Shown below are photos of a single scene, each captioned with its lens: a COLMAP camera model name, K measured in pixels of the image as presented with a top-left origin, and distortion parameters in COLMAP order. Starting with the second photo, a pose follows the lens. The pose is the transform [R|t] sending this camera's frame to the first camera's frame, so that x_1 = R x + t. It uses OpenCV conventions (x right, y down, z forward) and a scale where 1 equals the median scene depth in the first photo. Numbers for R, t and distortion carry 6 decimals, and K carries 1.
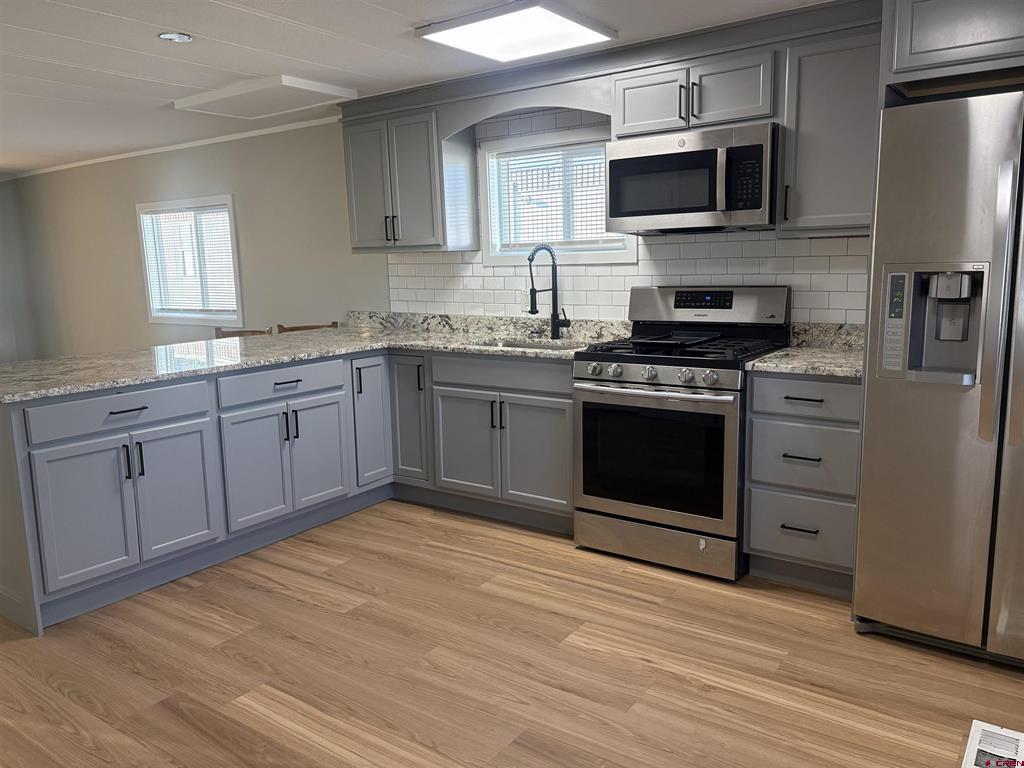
lens RADIAL K [[758.6, 0, 509.5], [0, 758.6, 387.5], [0, 0, 1]] dist [0.046887, -0.062884]
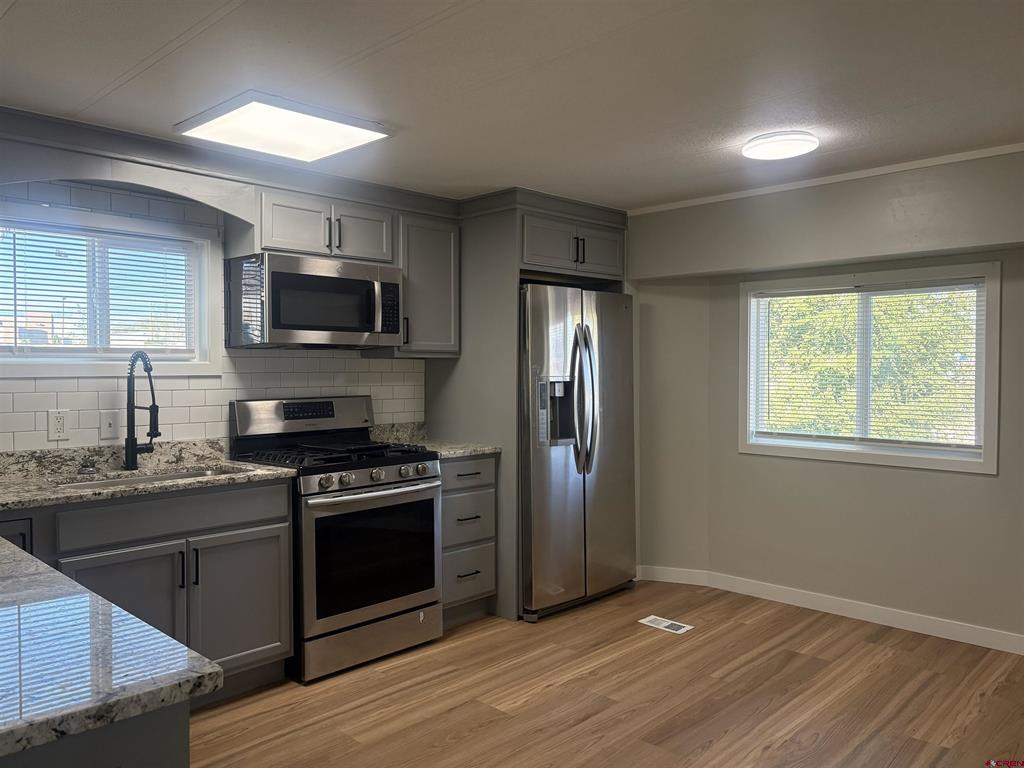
lens RADIAL K [[758.6, 0, 509.5], [0, 758.6, 387.5], [0, 0, 1]] dist [0.046887, -0.062884]
pose [[0.164223, -0.001851, 0.986422, -0.818840], [0.163846, 0.986158, -0.025427, -0.080051], [-0.972721, 0.165797, 0.162253, 0.597991]]
